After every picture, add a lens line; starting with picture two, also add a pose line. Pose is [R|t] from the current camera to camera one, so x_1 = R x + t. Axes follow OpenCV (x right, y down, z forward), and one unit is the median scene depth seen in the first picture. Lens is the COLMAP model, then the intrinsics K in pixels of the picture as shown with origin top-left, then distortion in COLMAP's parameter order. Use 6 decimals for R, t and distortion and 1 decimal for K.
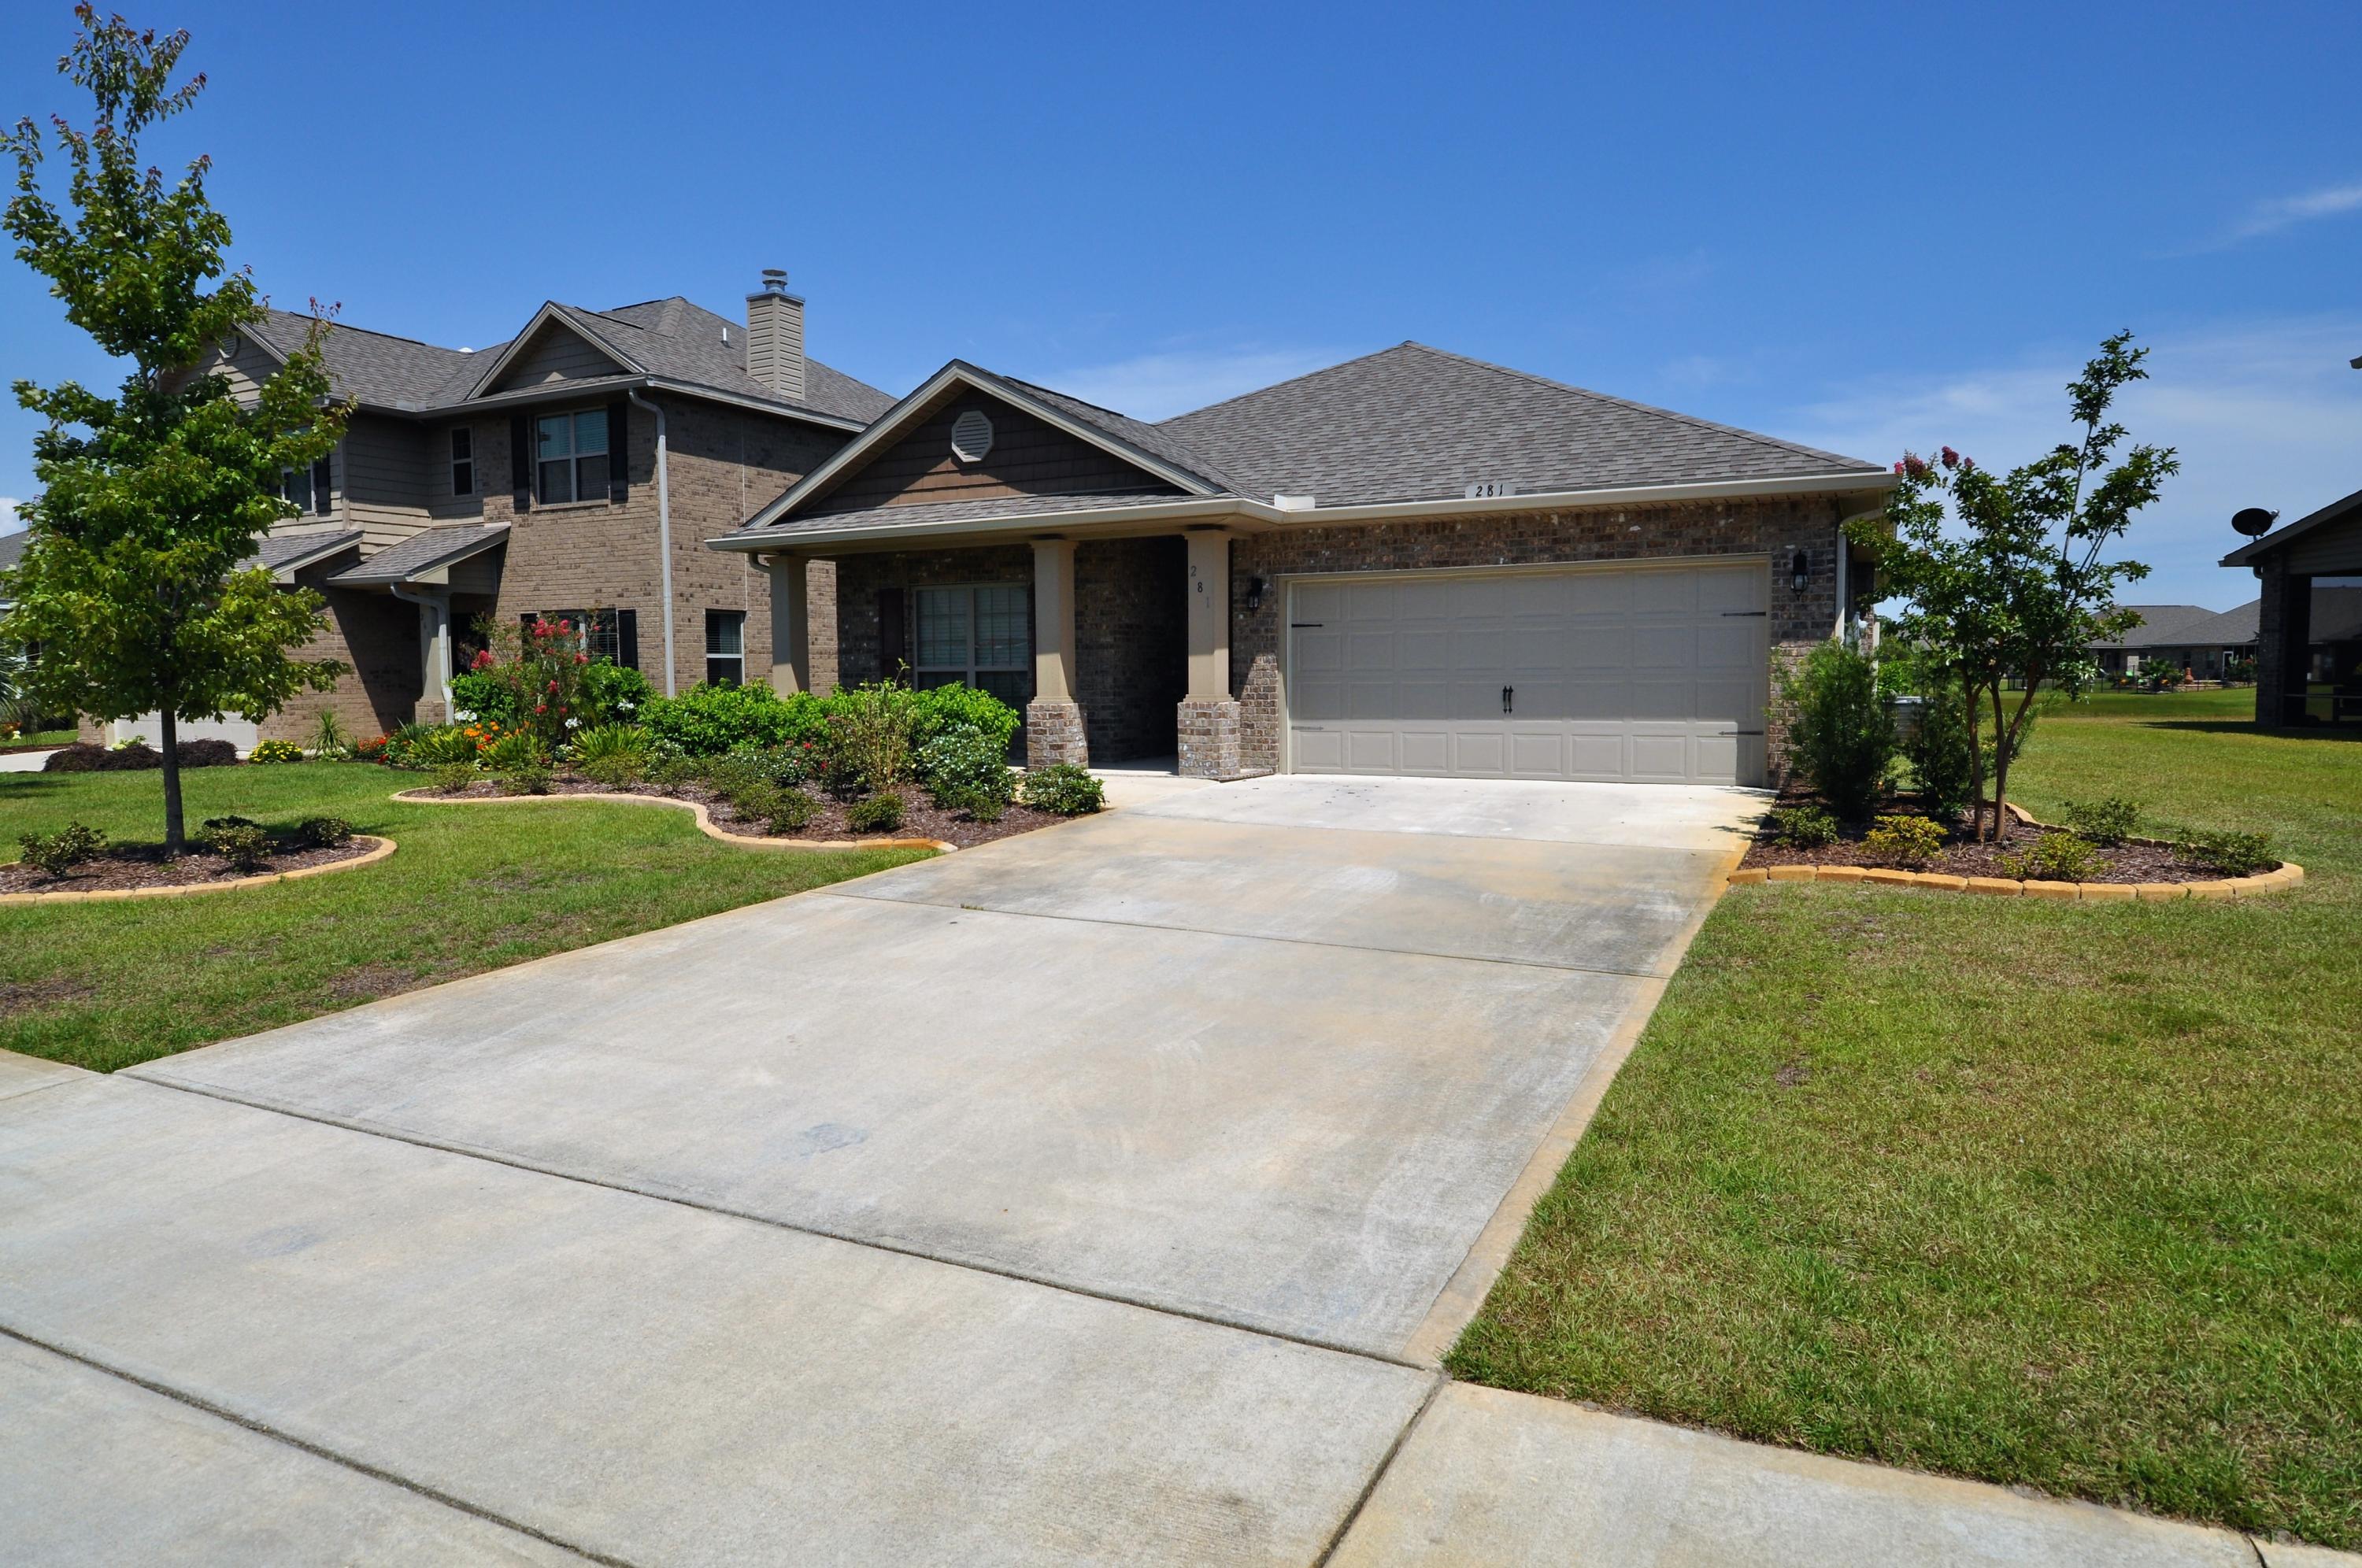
lens RADIAL K [[1333.7, 0, 1182.3], [0, 1333.7, 770.3], [0, 0, 1]] dist [0.000761, -0.000270]
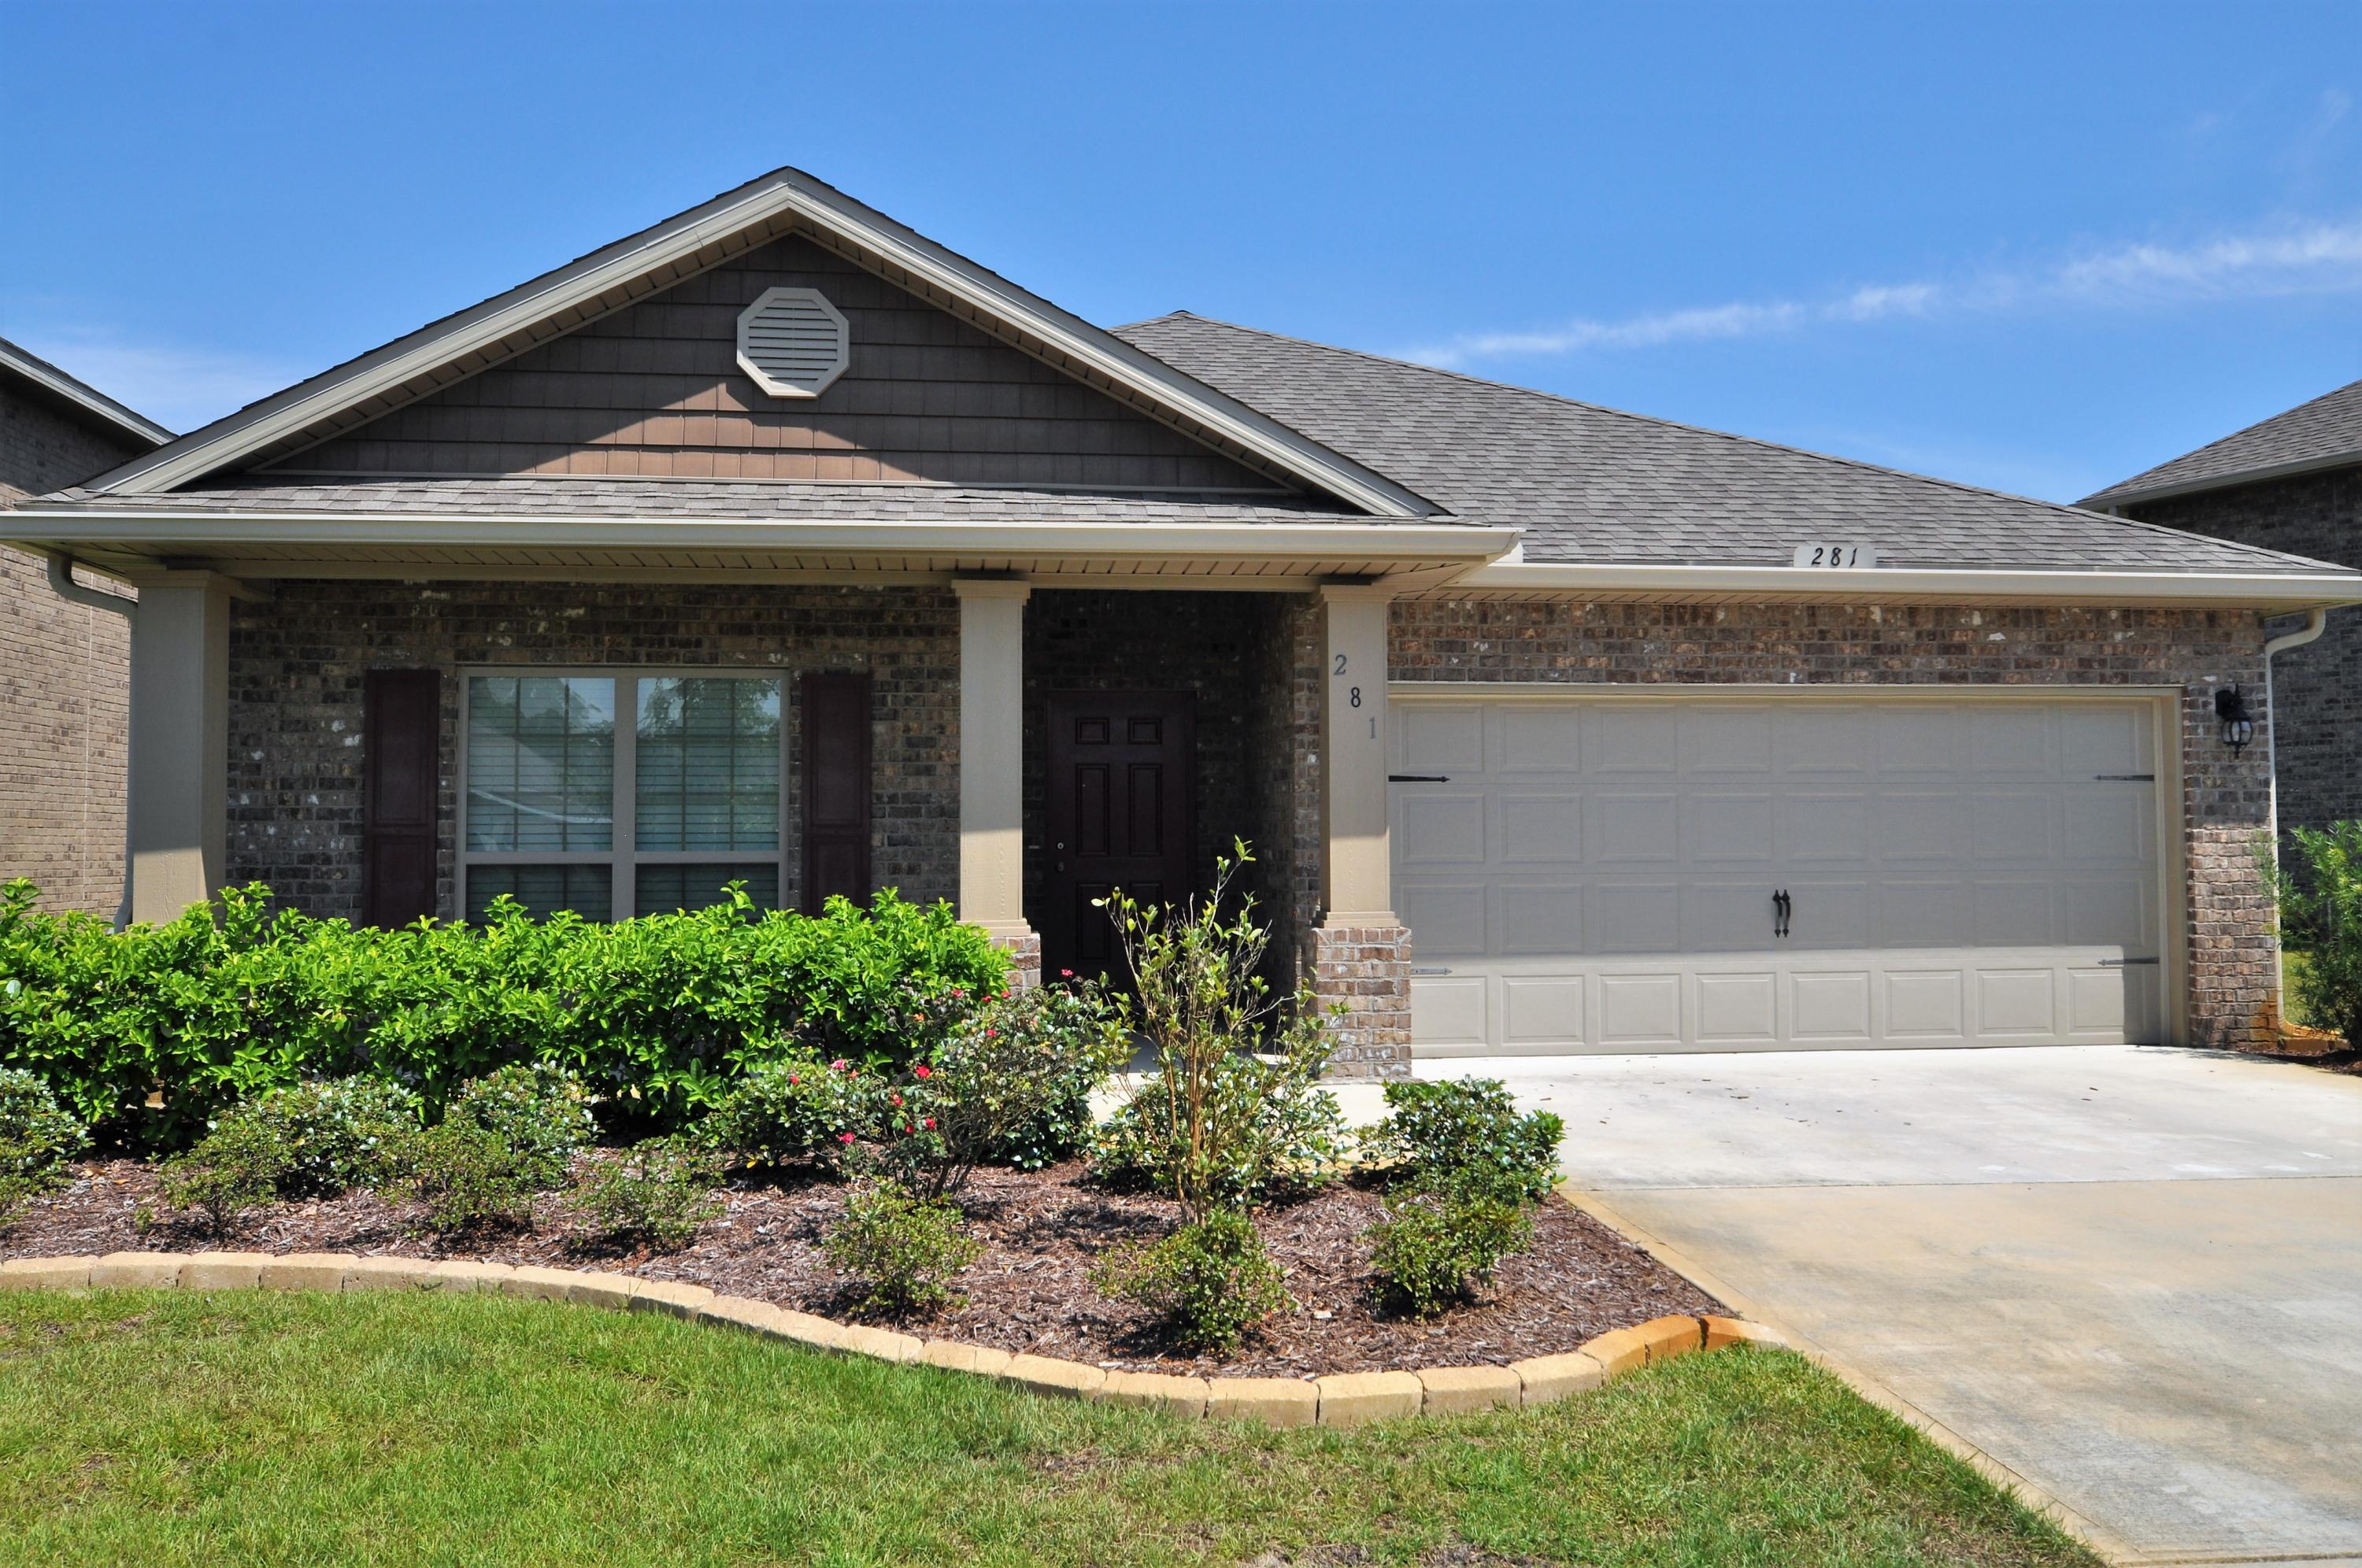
lens RADIAL K [[1945.1, 0, 1180.9], [0, 1945.1, 768.4], [0, 0, 1]] dist [-0.002001, -0.002181]
pose [[0.825576, 0.027742, 0.563609, -0.413376], [0.040057, 0.993390, -0.107573, -0.032006], [-0.562868, 0.111386, 0.819007, 0.405321]]
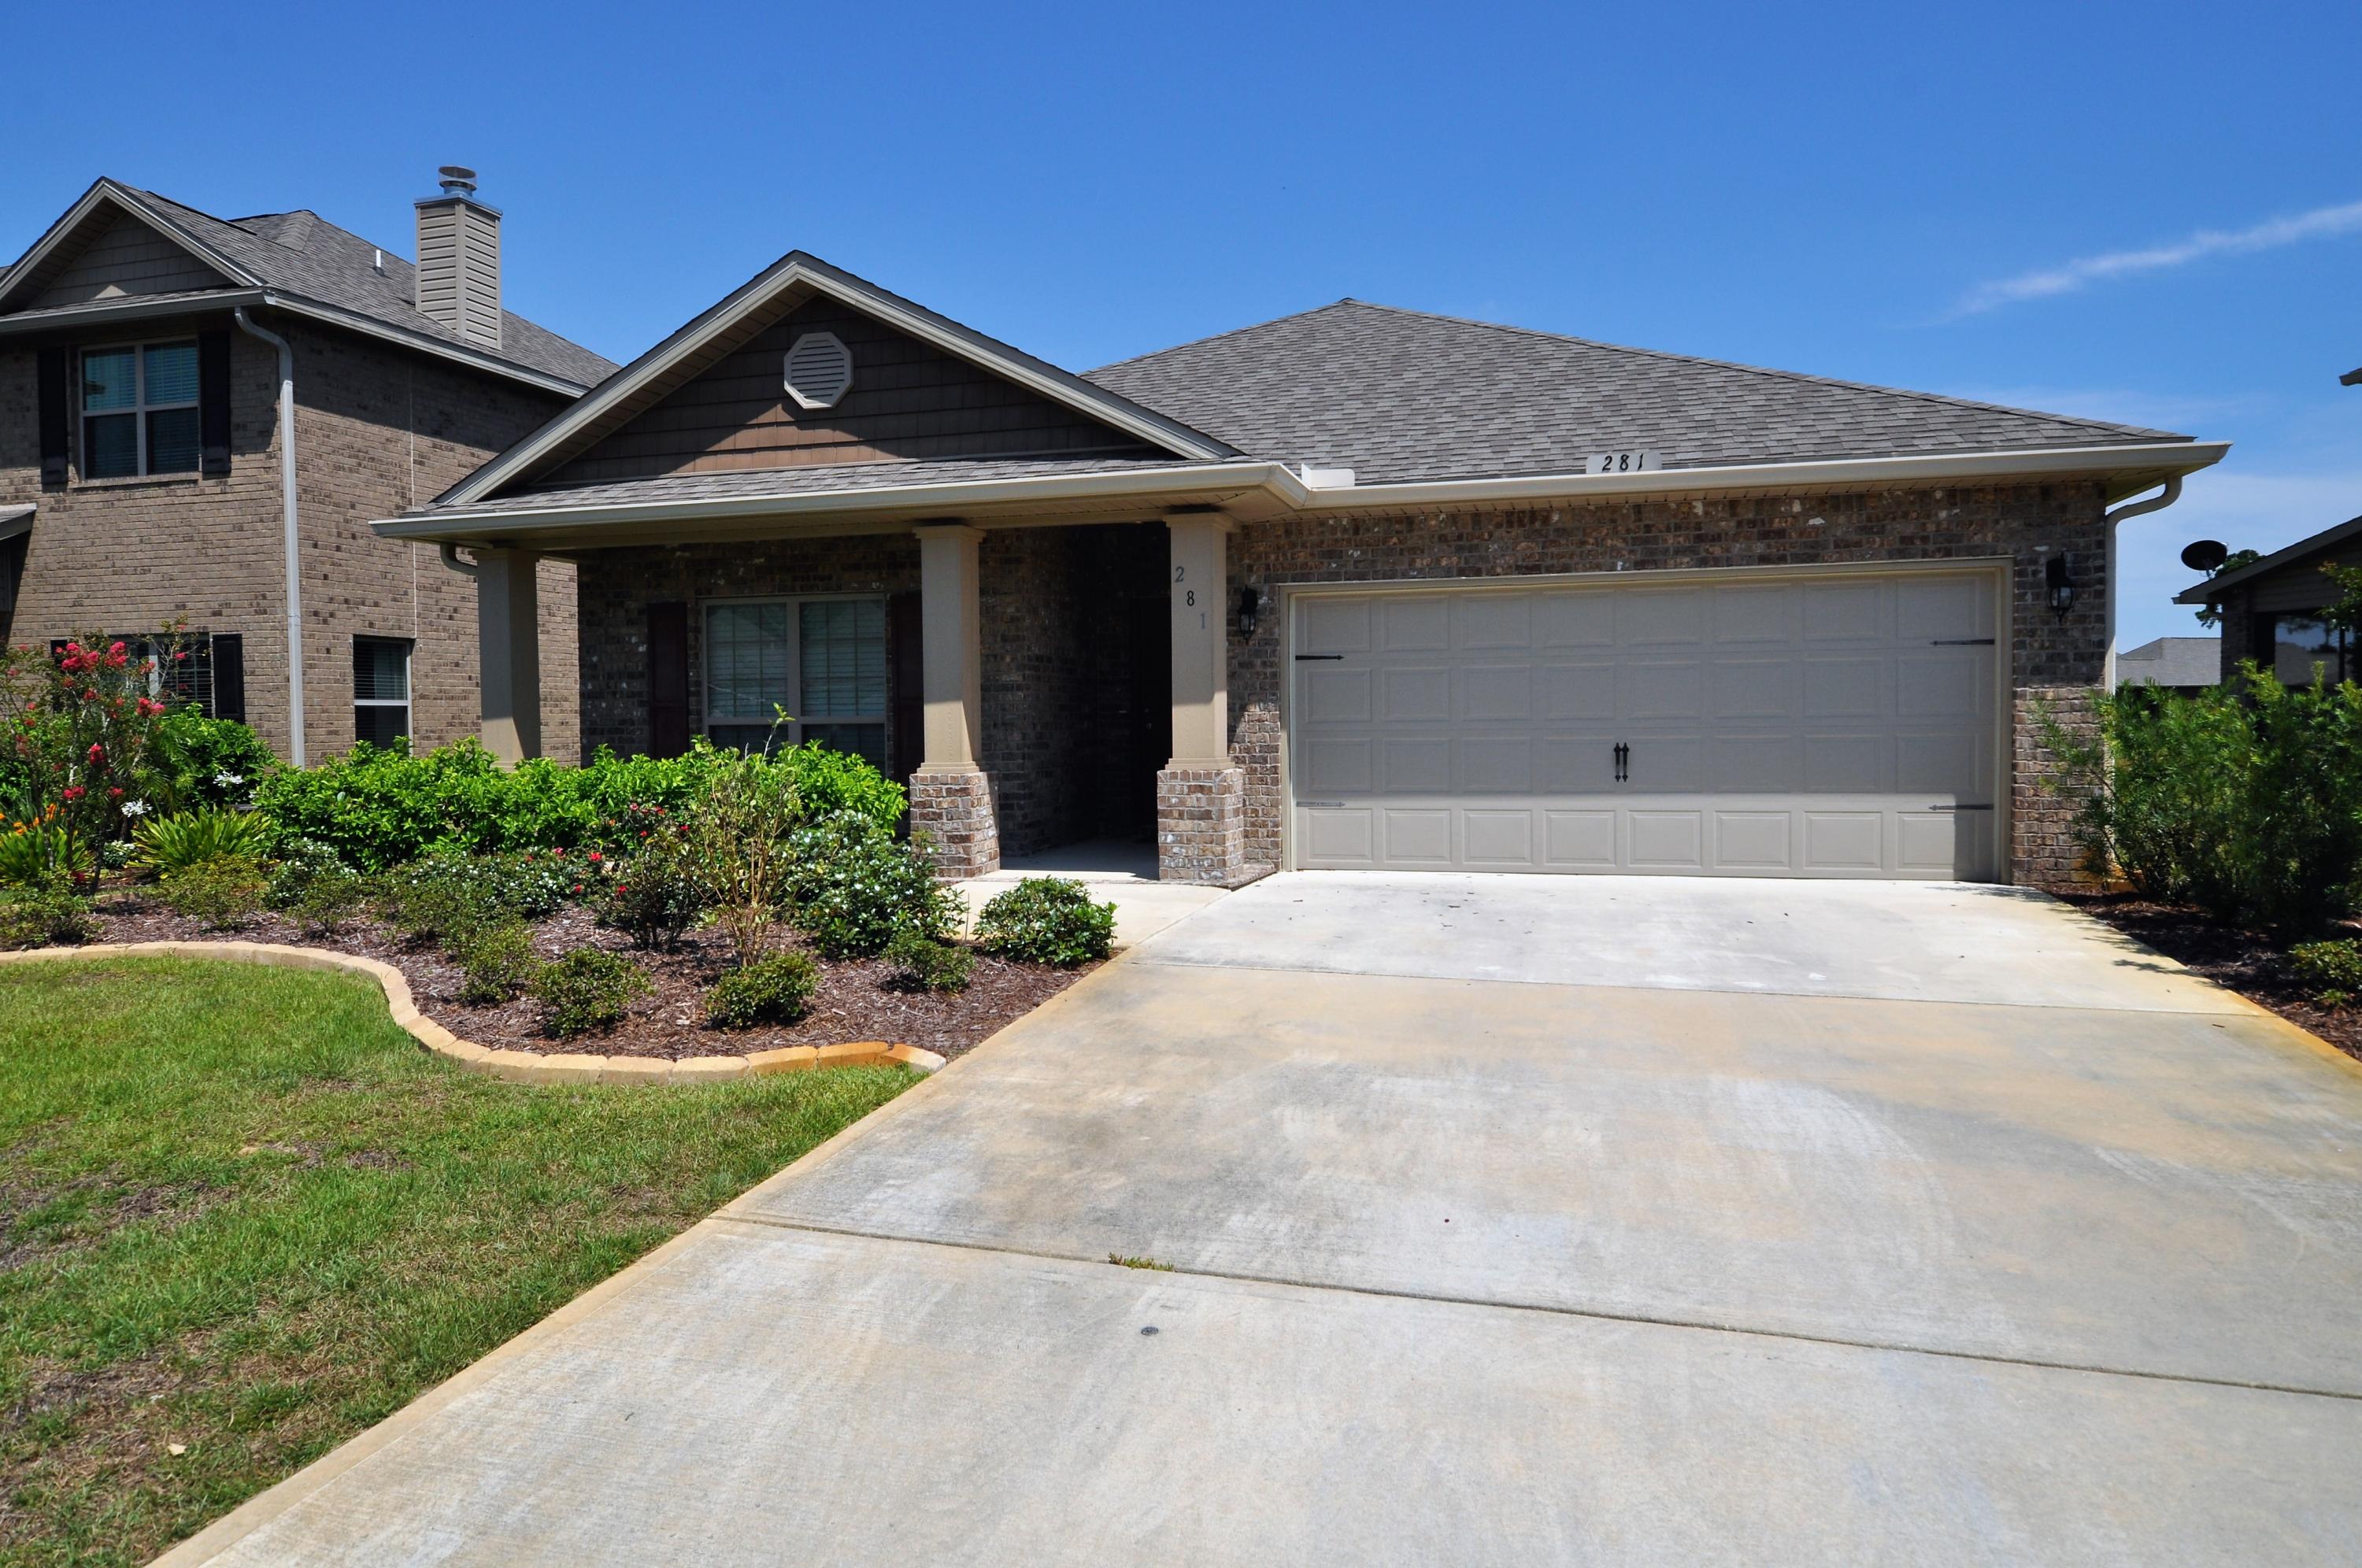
lens RADIAL K [[1439.3, 0, 1179.7], [0, 1439.3, 766.7], [0, 0, 1]] dist [0.001803, -0.003740]
pose [[0.980278, -0.009410, 0.197397, -0.123935], [0.017702, 0.999031, -0.040285, -0.021915], [-0.196827, 0.042985, 0.979496, 0.272816]]
